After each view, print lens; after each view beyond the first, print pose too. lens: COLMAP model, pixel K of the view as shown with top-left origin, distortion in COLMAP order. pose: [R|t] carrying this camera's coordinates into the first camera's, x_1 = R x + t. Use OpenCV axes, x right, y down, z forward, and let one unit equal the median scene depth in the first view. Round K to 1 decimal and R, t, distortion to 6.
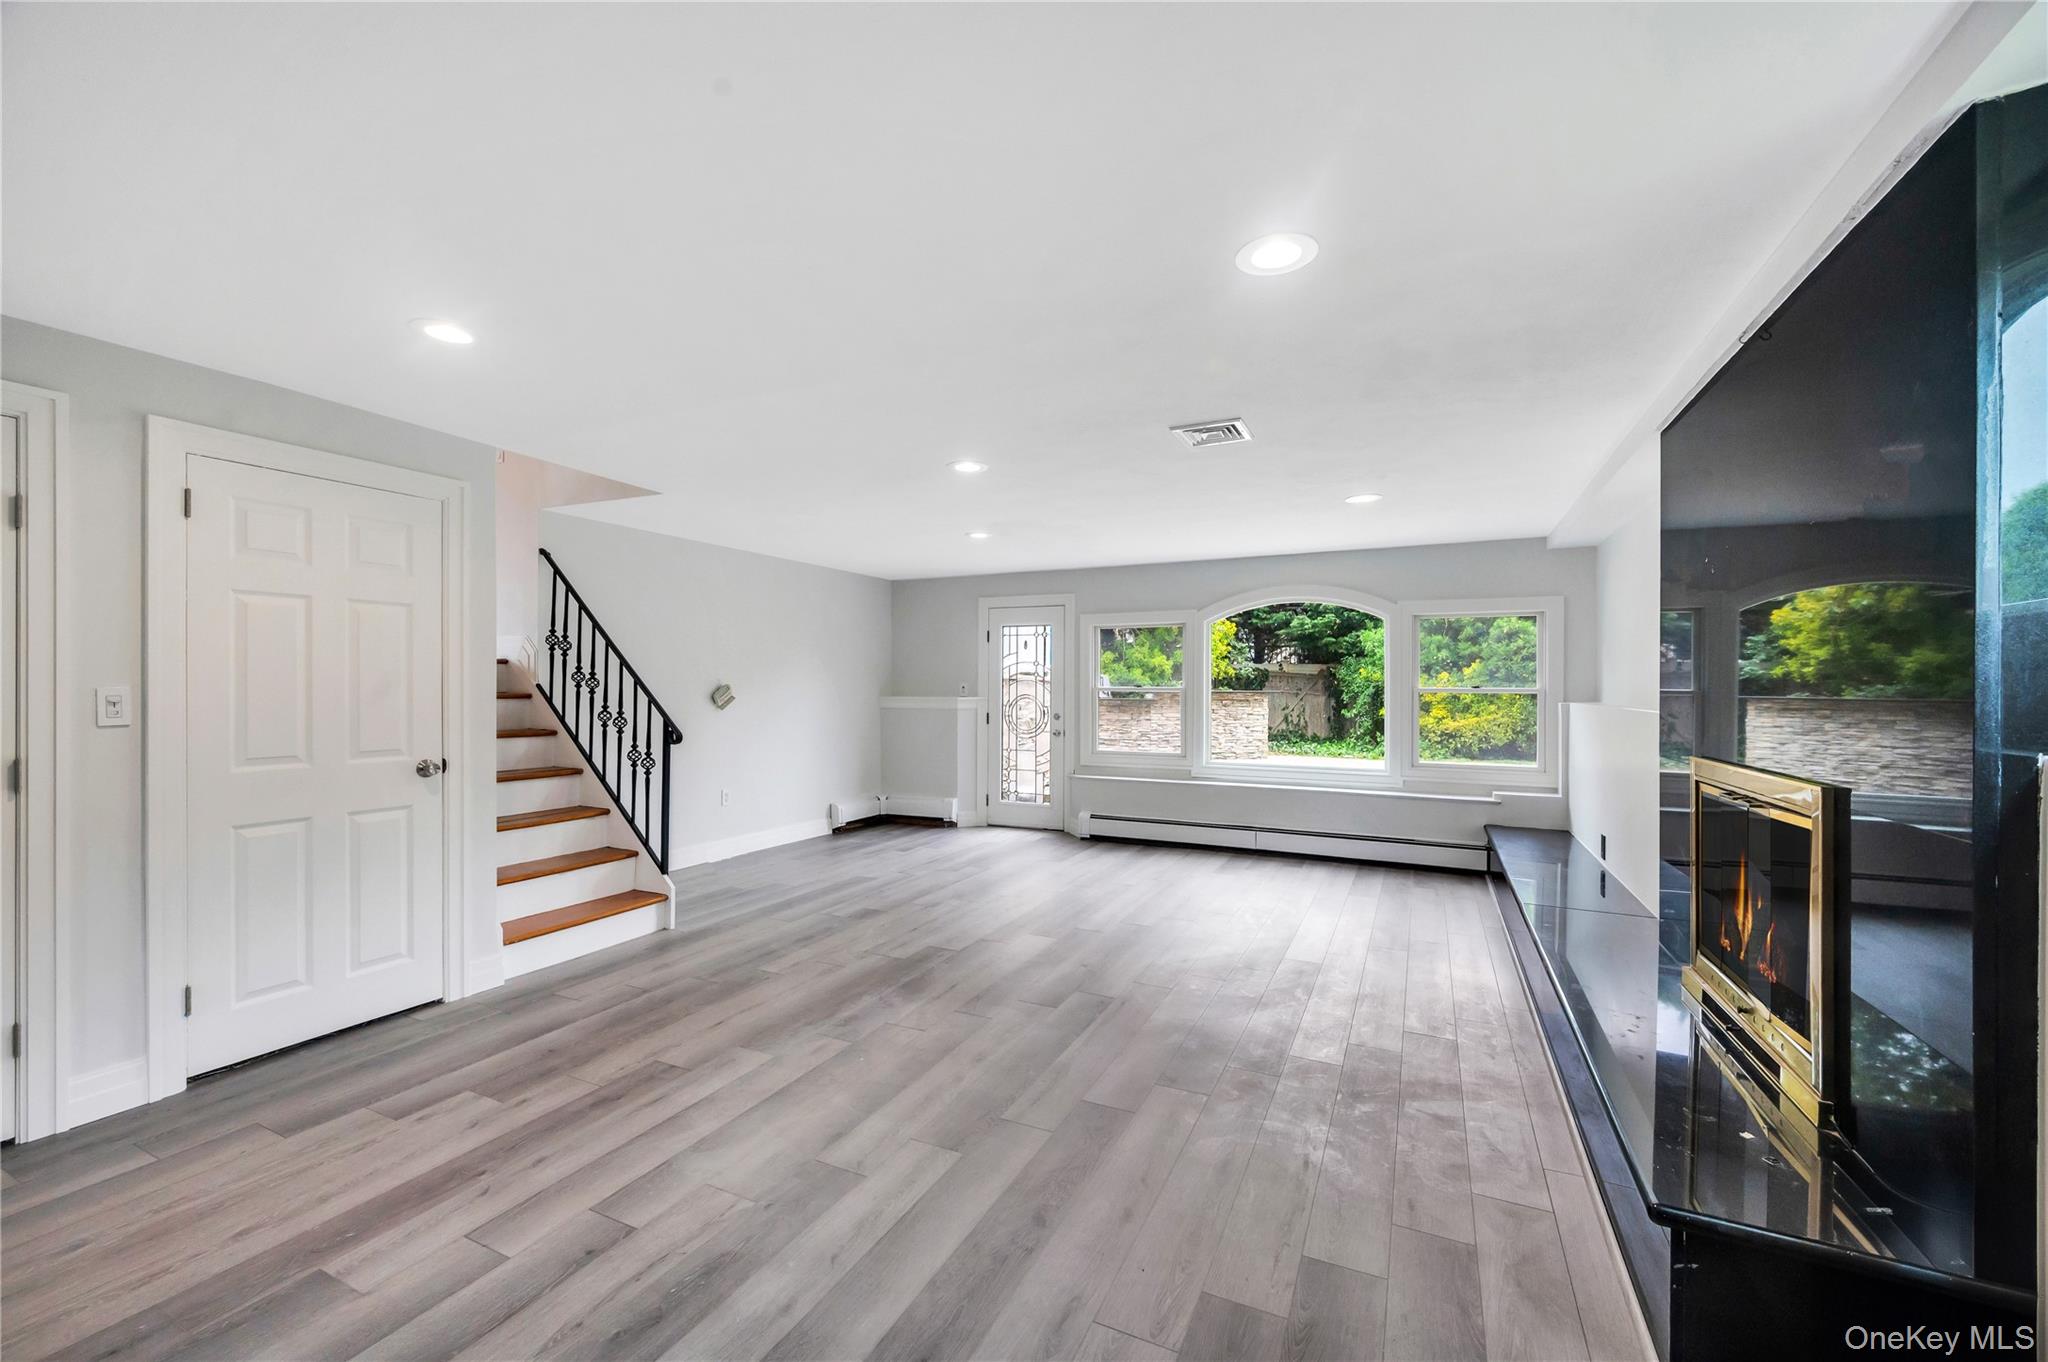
lens RADIAL K [[811.9, 0, 1029.3], [0, 811.9, 685.1], [0, 0, 1]] dist [0.016007, 0.000309]
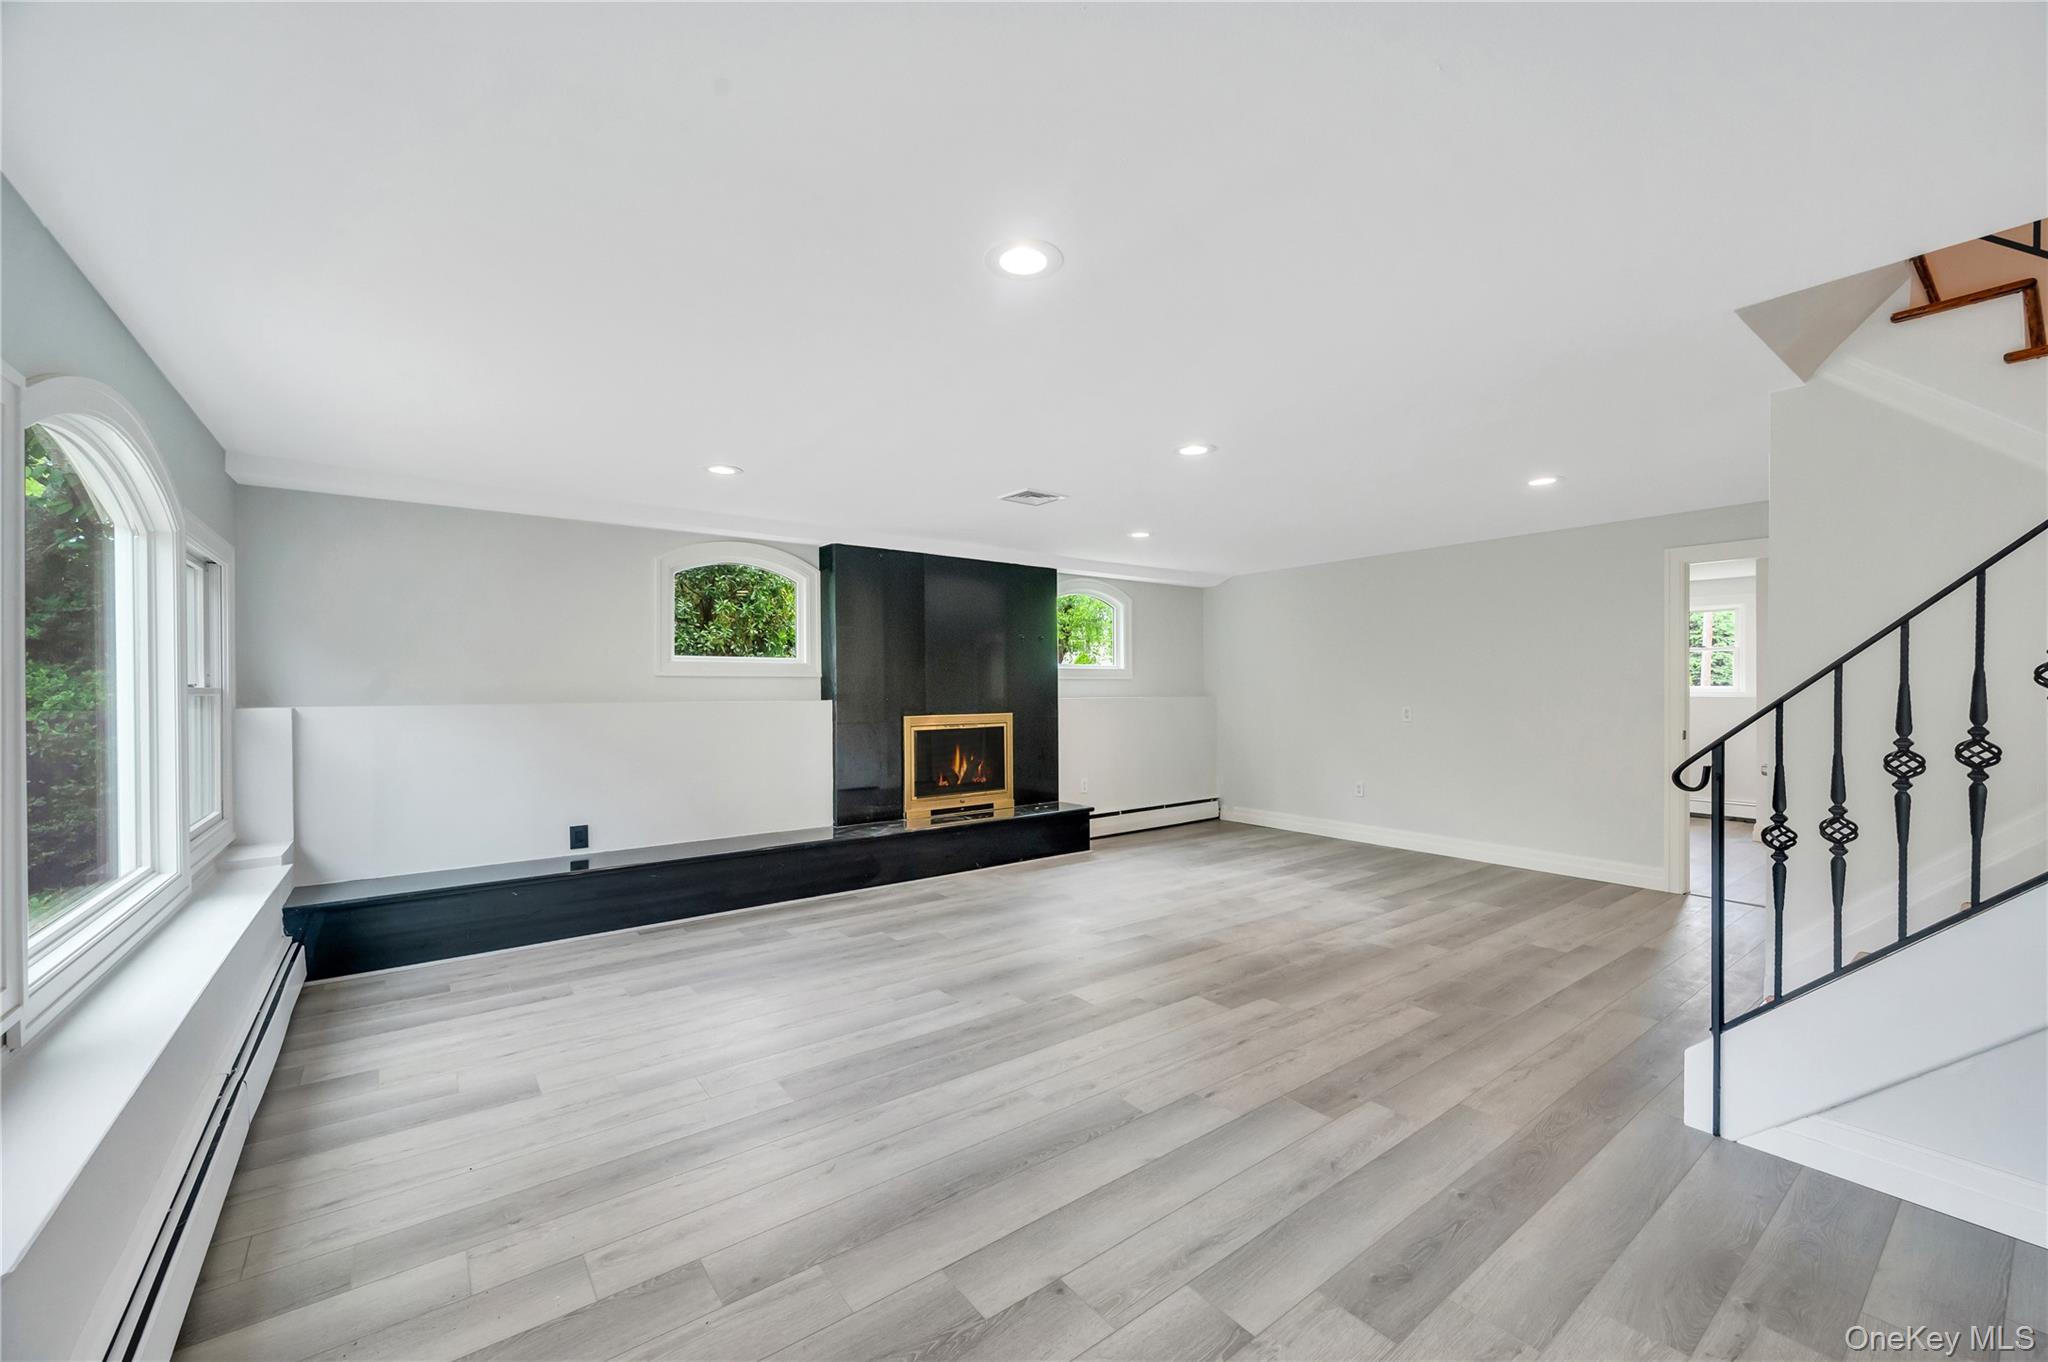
lens RADIAL K [[811.9, 0, 1029.1], [0, 811.9, 682.2], [0, 0, 1]] dist [0.016007, 0.000309]
pose [[-0.892263, -0.015264, 0.451259, -0.416600], [-0.013277, 0.999883, 0.007570, -0.001455], [-0.451321, 0.000763, -0.892361, 2.460380]]
